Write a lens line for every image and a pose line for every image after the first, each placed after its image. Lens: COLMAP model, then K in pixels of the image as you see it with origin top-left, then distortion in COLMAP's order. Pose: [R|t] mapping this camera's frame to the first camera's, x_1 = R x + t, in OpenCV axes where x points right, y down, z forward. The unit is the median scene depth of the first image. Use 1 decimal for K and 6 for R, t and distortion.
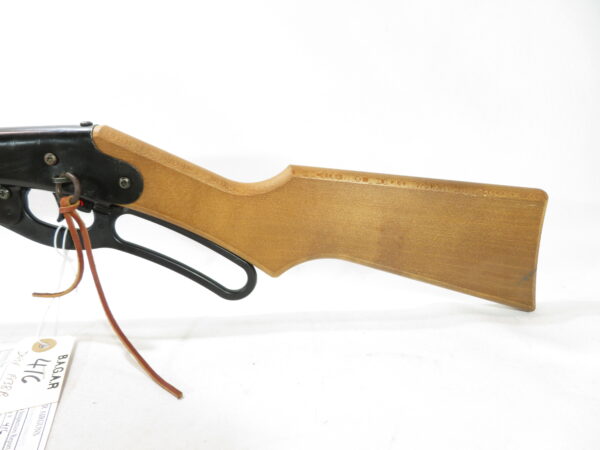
lens RADIAL K [[437.8, 0, 300.0], [0, 437.8, 225.0], [0, 0, 1]] dist [-0.005184, -0.003504]
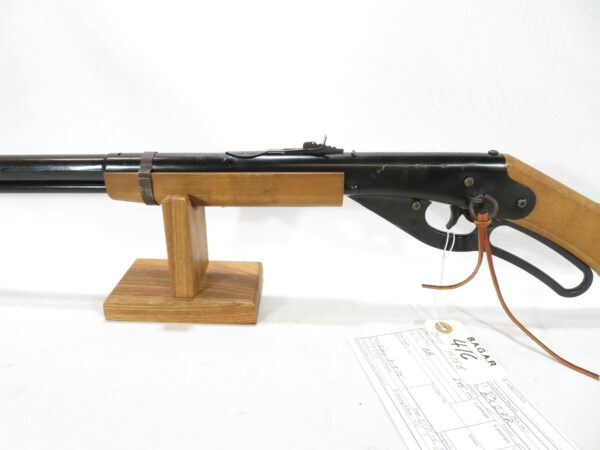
lens RADIAL K [[437.8, 0, 300.0], [0, 437.8, 225.0], [0, 0, 1]] dist [-0.005184, -0.003504]
pose [[0.997646, 0.053320, -0.043130, -0.915681], [-0.047889, 0.991810, 0.118407, -0.143229], [0.049090, -0.116062, 0.992028, -0.232248]]
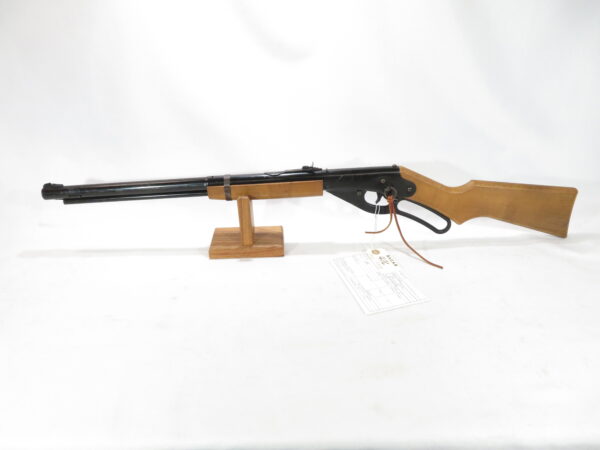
lens RADIAL K [[437.8, 0, 300.0], [0, 437.8, 225.0], [0, 0, 1]] dist [-0.005184, -0.003504]
pose [[0.999844, -0.003875, -0.017243, -0.941451], [0.007227, 0.980016, 0.198788, -0.382248], [0.016128, -0.198881, 0.979891, -1.446853]]
